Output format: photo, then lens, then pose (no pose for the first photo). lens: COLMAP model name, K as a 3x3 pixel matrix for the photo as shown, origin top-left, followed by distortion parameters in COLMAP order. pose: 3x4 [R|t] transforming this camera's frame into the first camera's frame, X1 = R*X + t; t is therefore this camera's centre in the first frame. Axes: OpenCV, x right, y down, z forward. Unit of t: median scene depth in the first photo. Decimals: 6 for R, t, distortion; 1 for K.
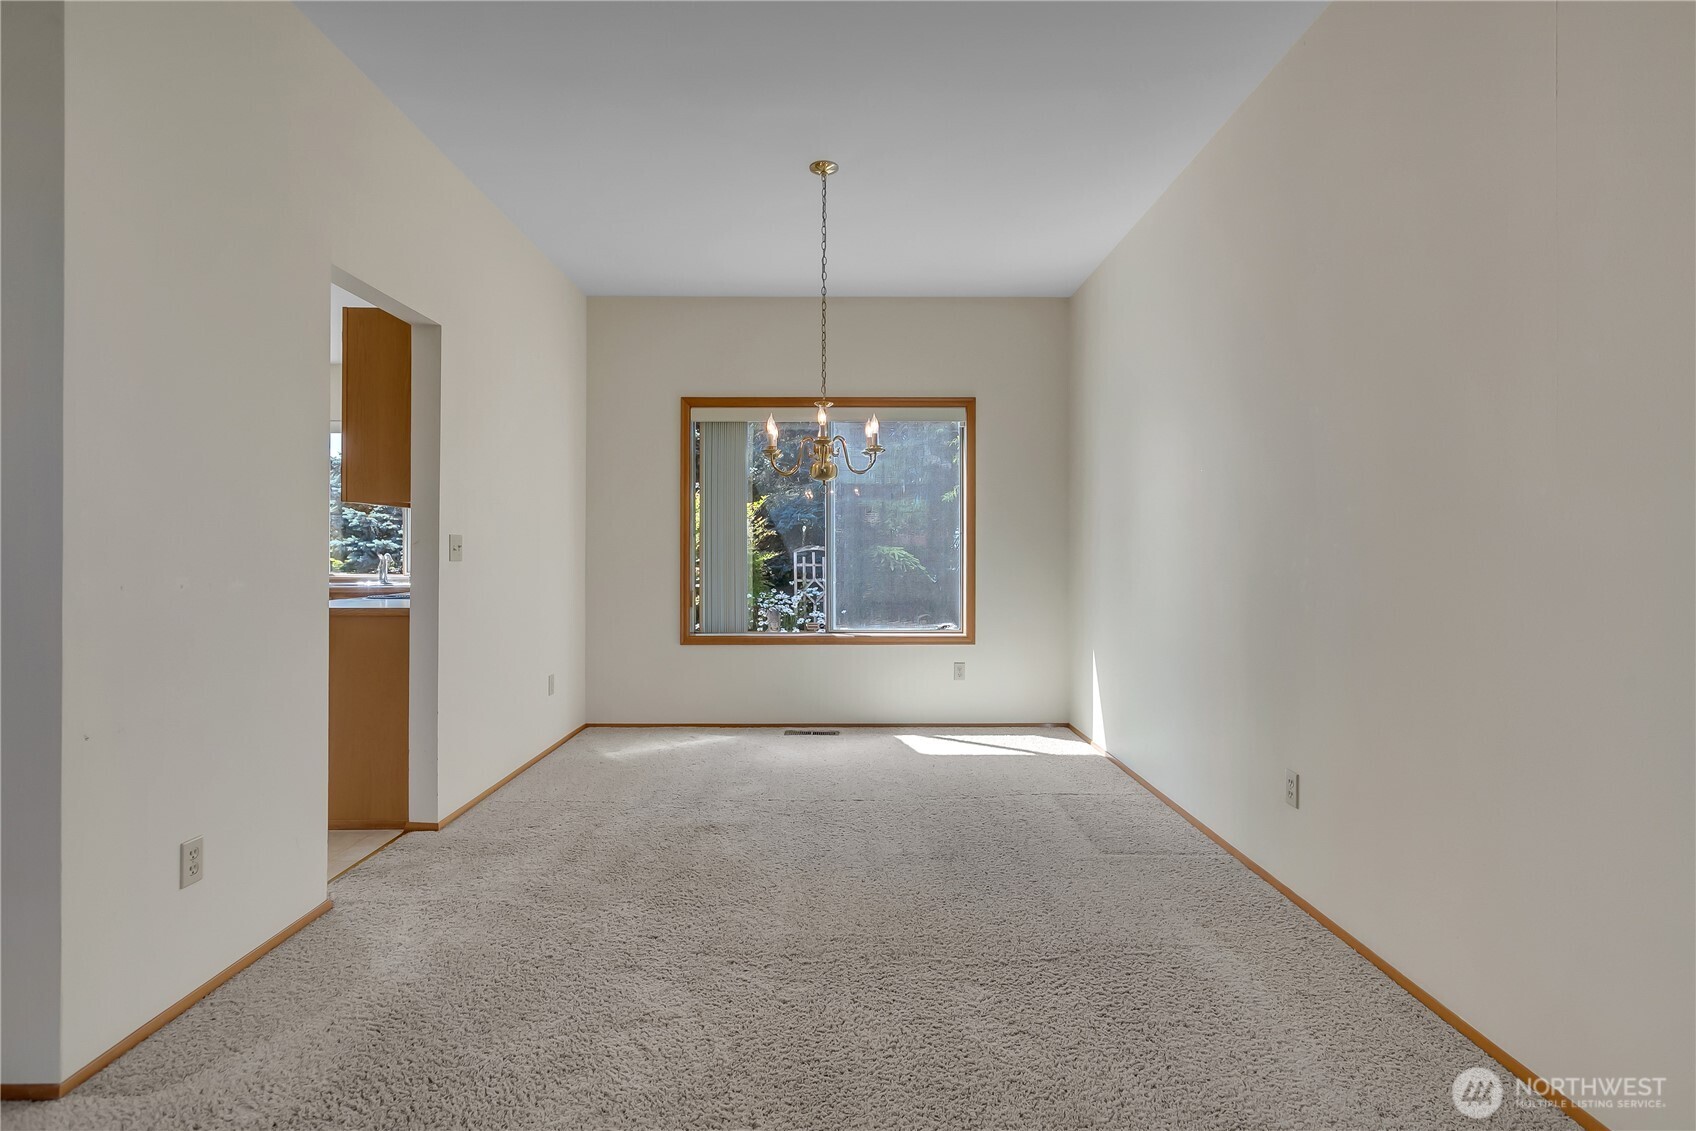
lens RADIAL K [[841.0, 0, 843.1], [0, 841.0, 549.2], [0, 0, 1]] dist [0.000066, -0.000081]
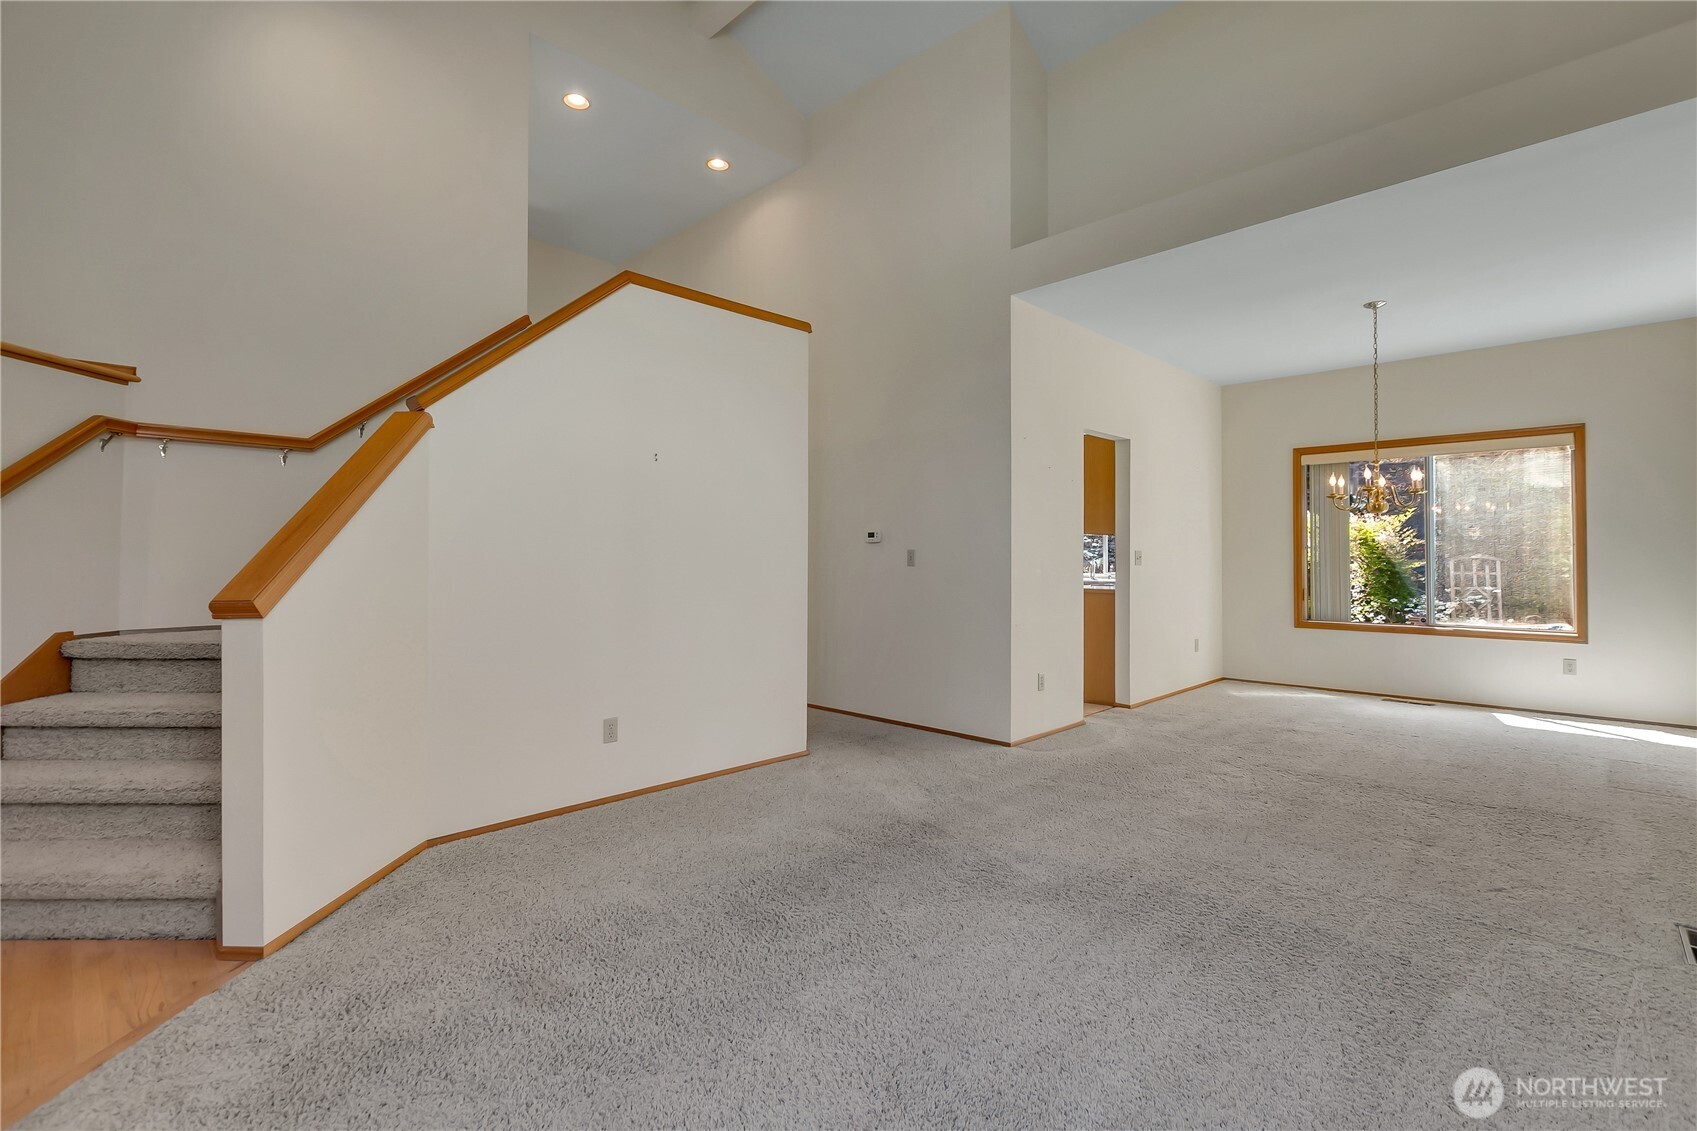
lens RADIAL K [[788.0, 0, 852.4], [0, 788.0, 549.5], [0, 0, 1]] dist [0.001331, -0.000398]
pose [[0.717203, -0.007095, -0.696828, 0.190561], [0.000494, 0.999953, -0.009674, -0.002474], [0.696864, 0.006594, 0.717173, -0.439045]]
